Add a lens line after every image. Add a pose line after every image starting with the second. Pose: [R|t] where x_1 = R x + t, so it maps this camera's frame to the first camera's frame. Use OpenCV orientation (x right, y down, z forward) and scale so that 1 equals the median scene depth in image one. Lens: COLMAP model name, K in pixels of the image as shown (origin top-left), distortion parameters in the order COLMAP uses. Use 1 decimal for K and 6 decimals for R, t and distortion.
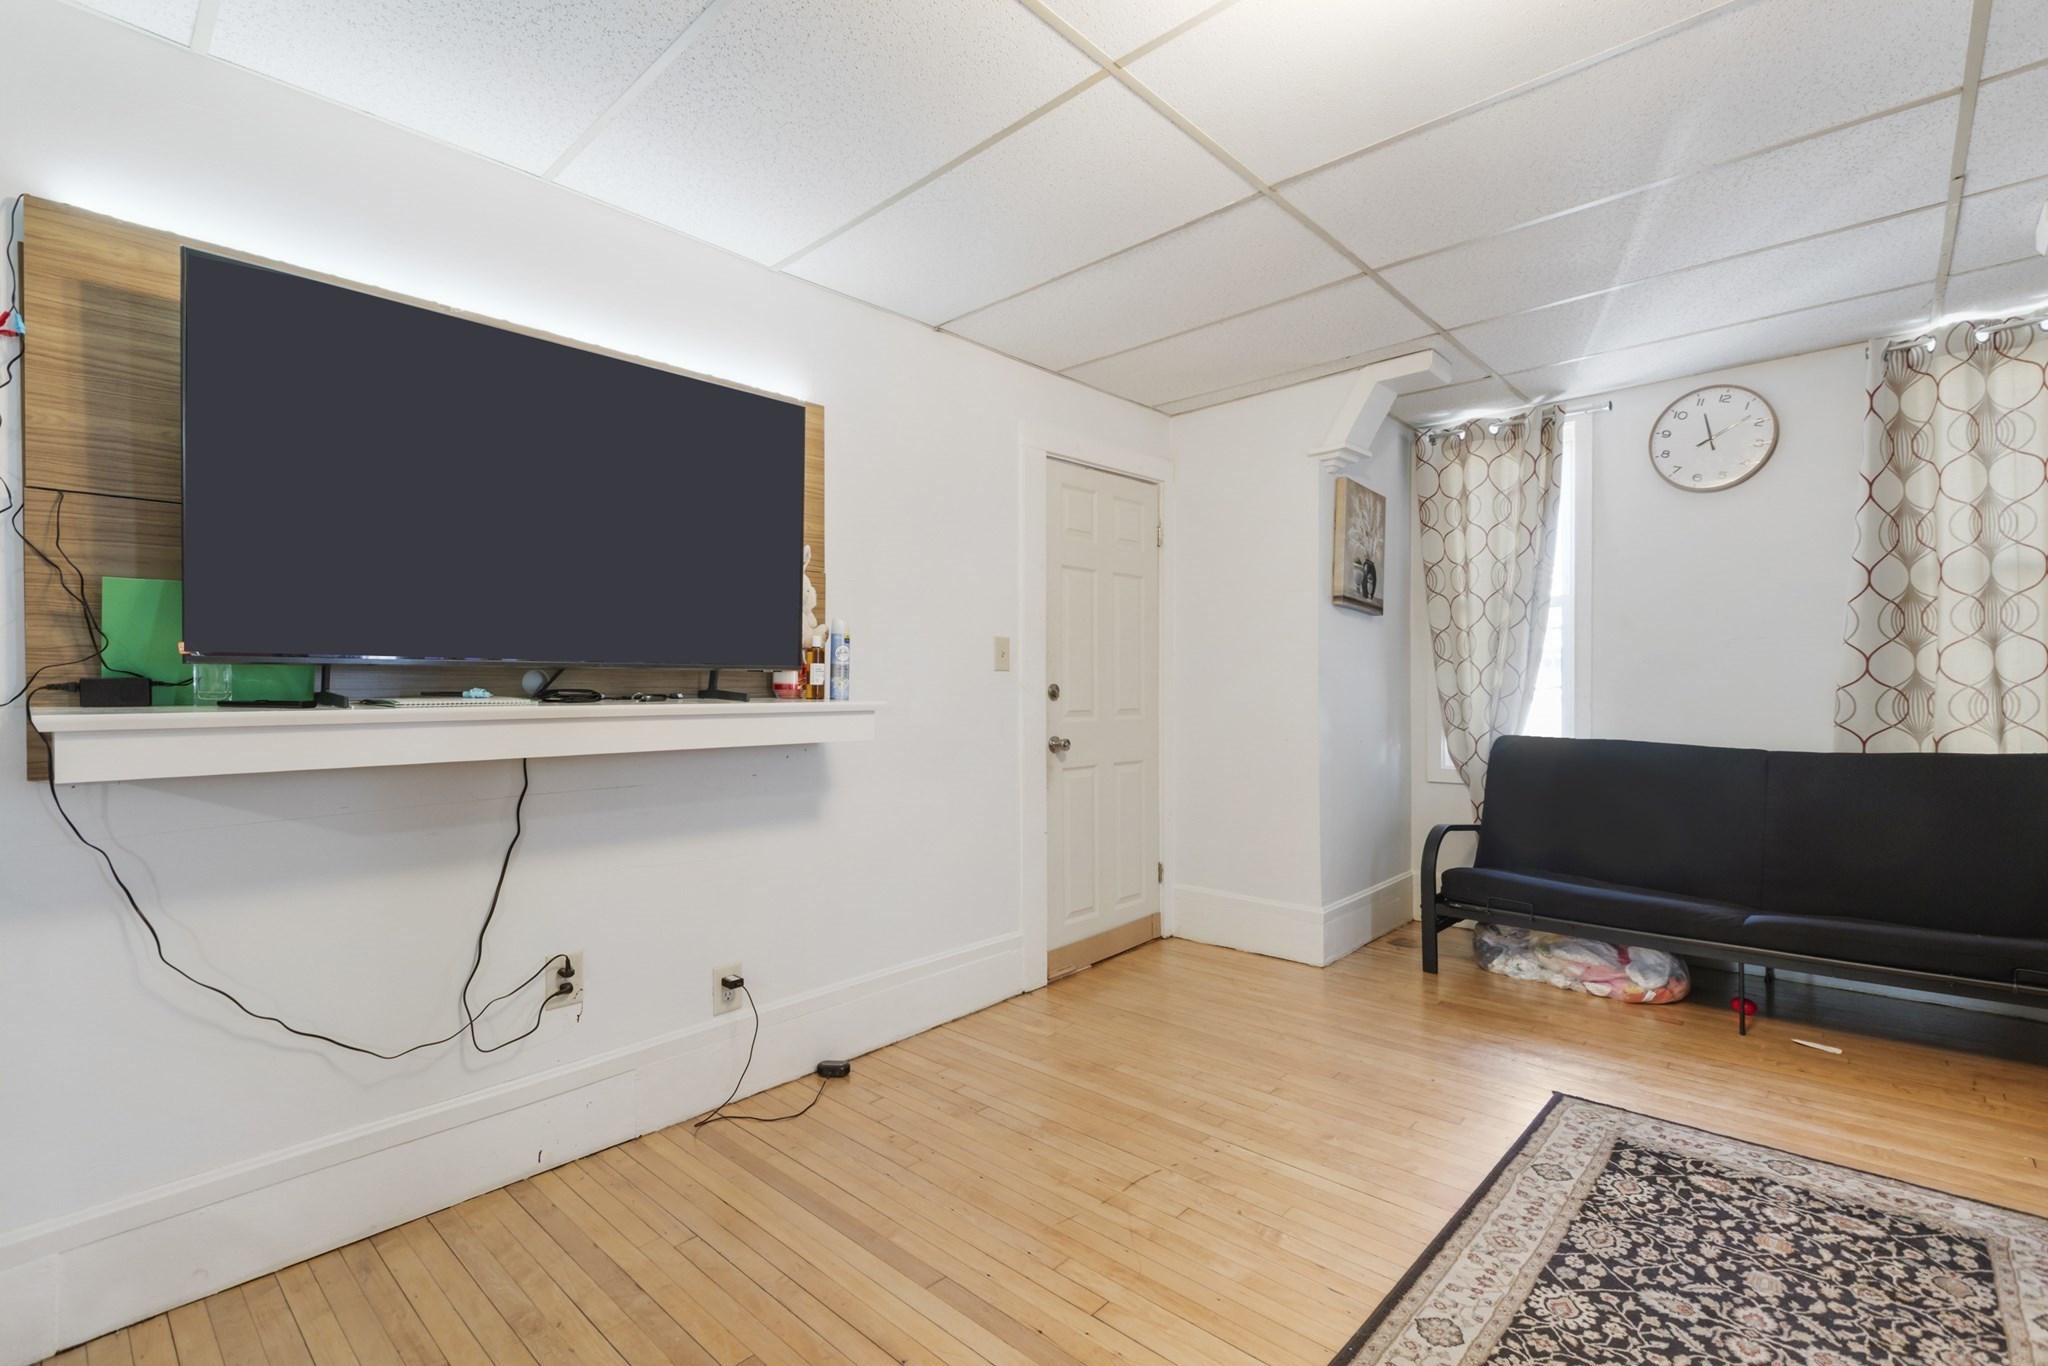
lens RADIAL K [[917.2, 0, 1033.4], [0, 917.2, 693.9], [0, 0, 1]] dist [-0.000925, -0.000461]
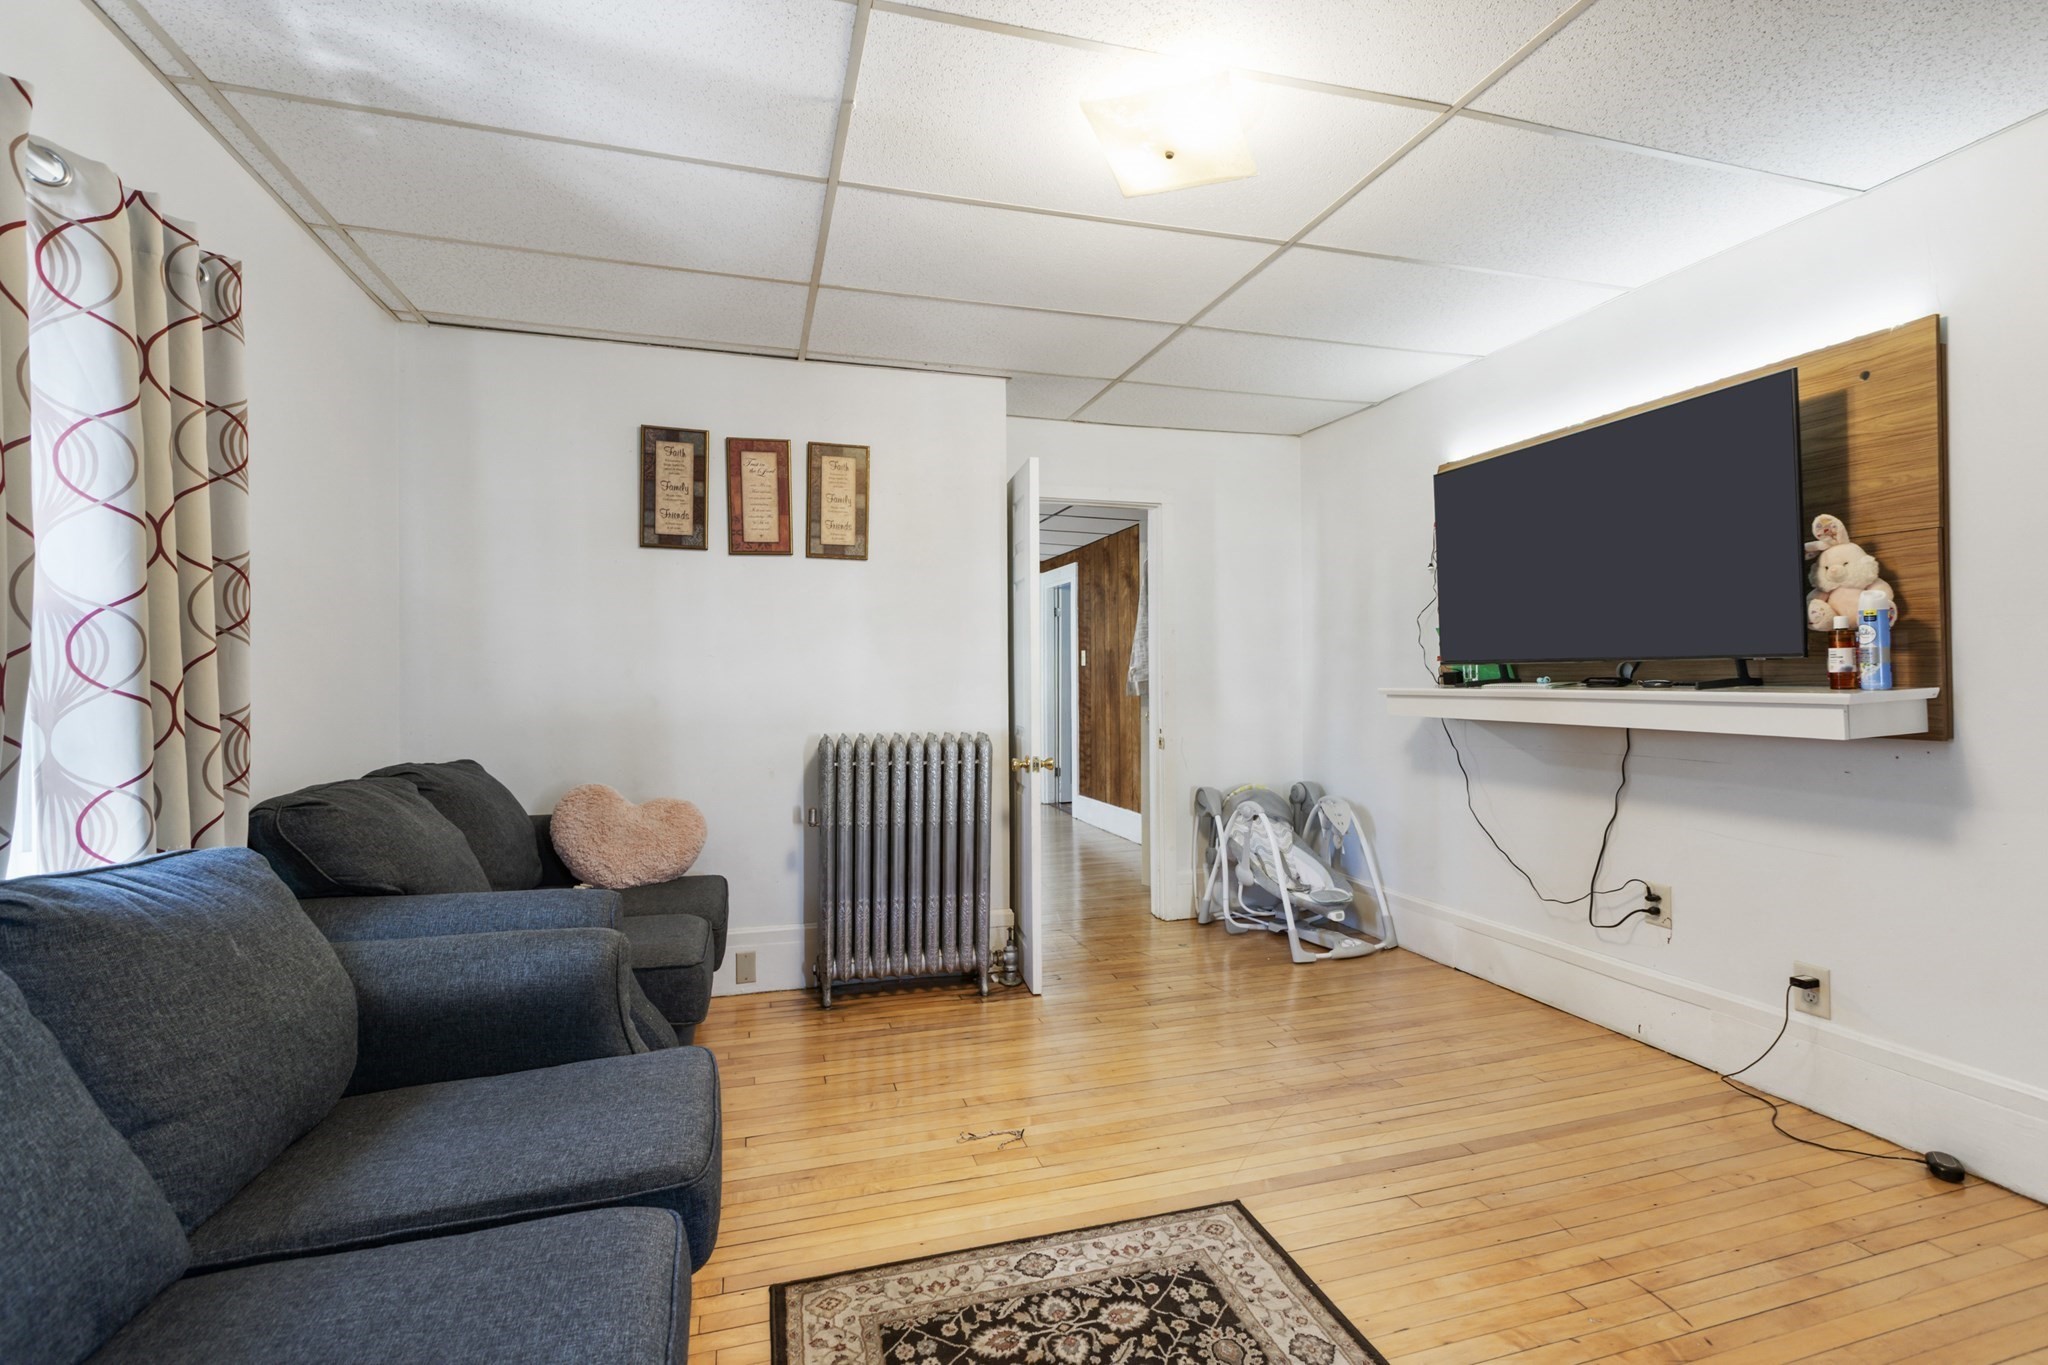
lens RADIAL K [[923.6, 0, 1014.6], [0, 923.6, 673.9], [0, 0, 1]] dist [0.000283, 0.000204]
pose [[-0.518548, 0.007402, -0.855017, 0.909523], [0.009913, 0.999947, 0.002644, -0.018736], [0.854991, -0.007105, -0.518594, 0.784344]]
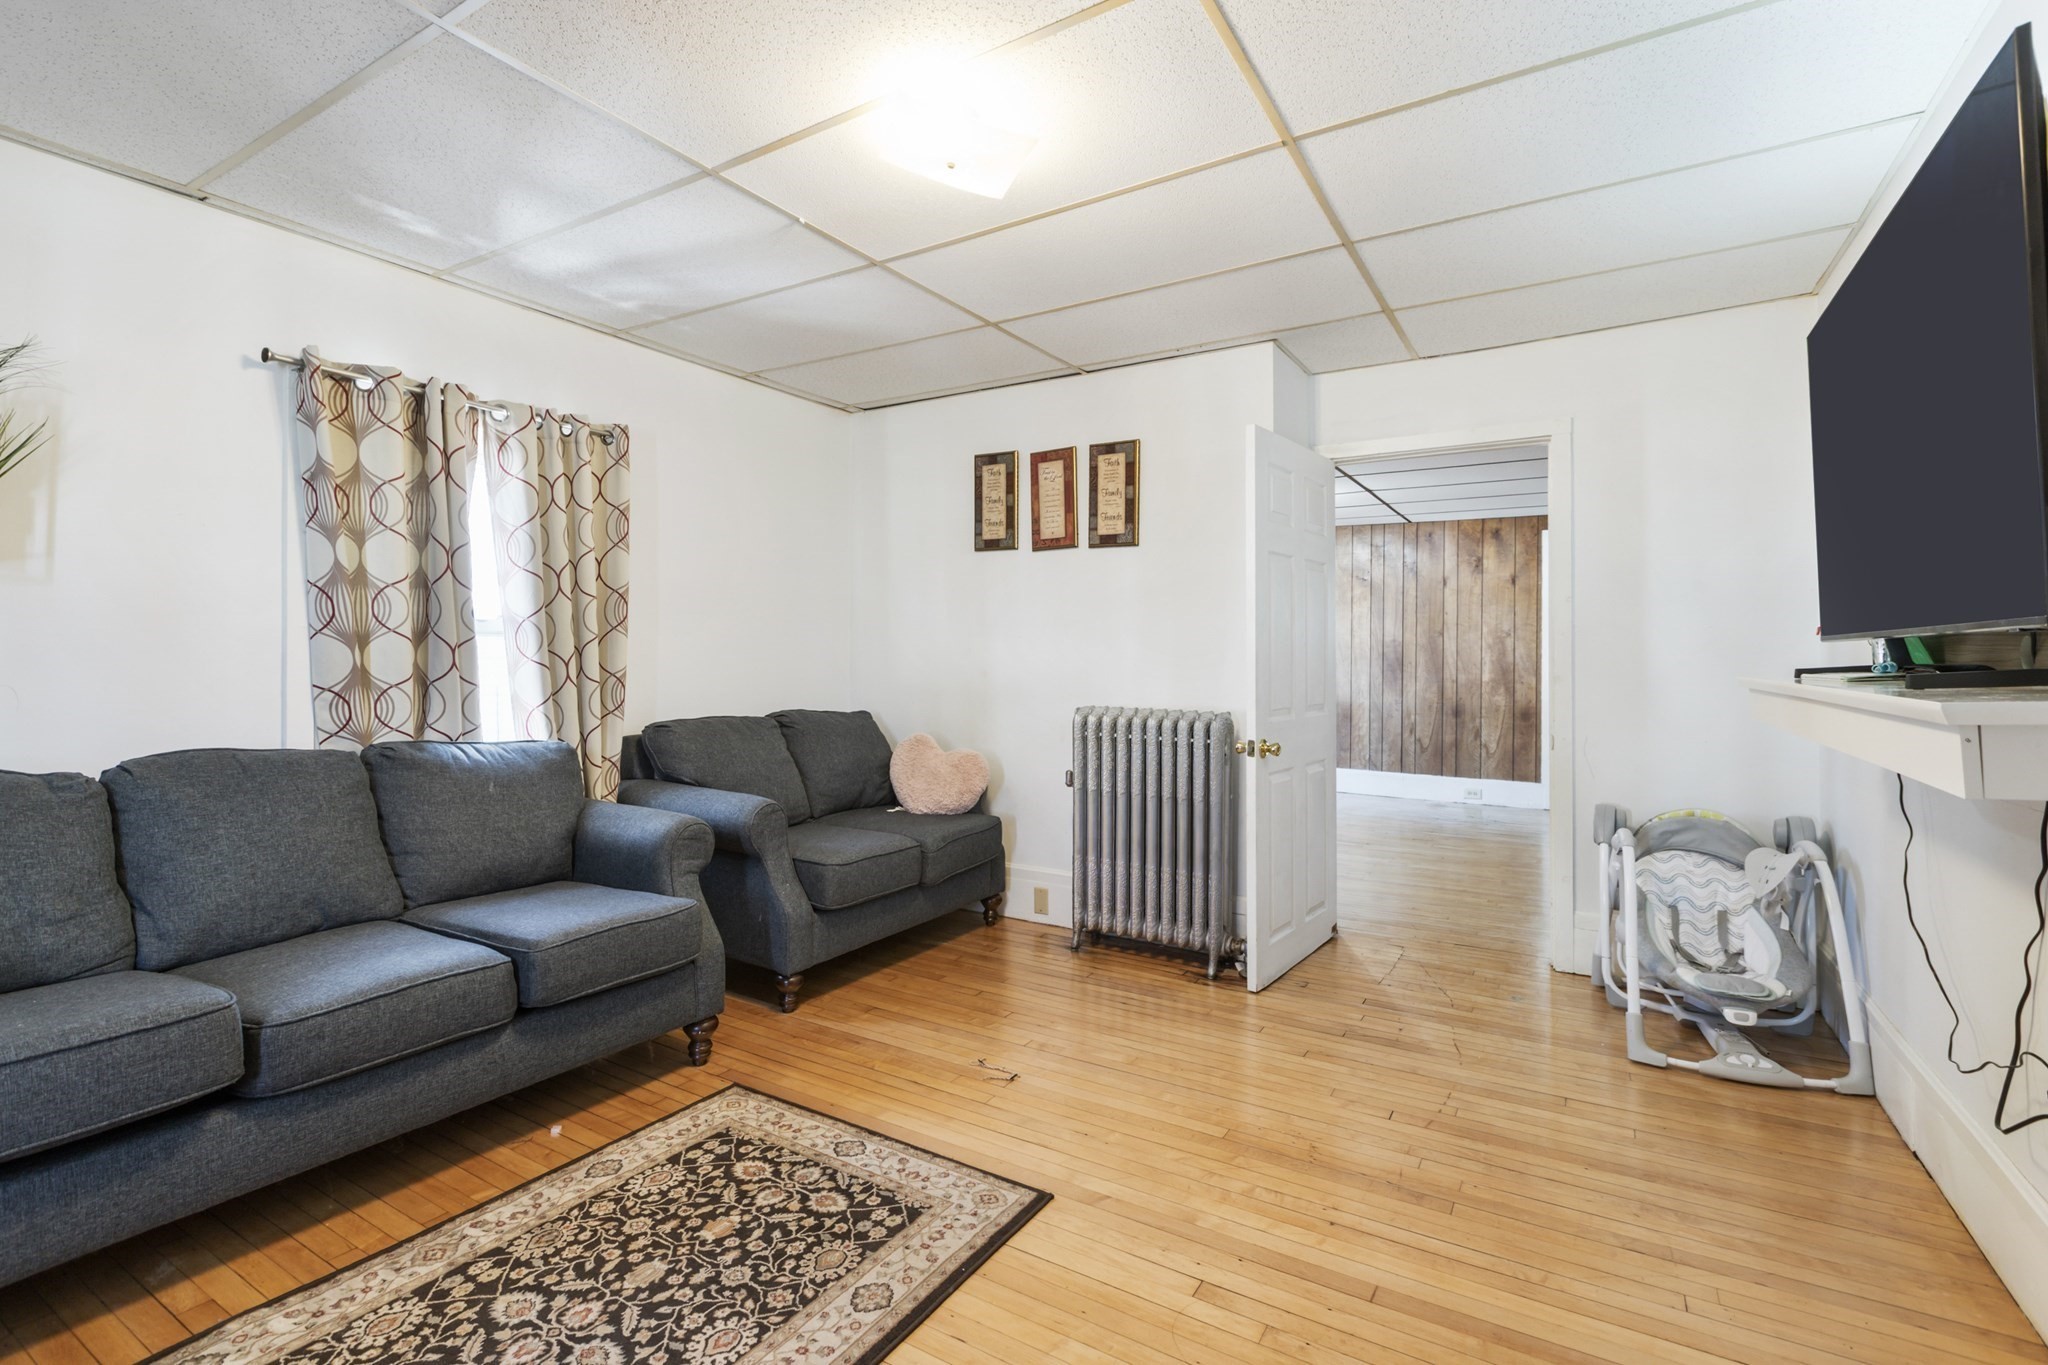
lens RADIAL K [[921.5, 0, 1034.8], [0, 921.5, 650.1], [0, 0, 1]] dist [0.000153, 0.000112]
pose [[-0.980368, 0.005489, -0.197102, 0.292938], [0.006351, 0.999973, -0.003744, -0.015914], [0.197076, -0.004922, -0.980376, 1.294273]]
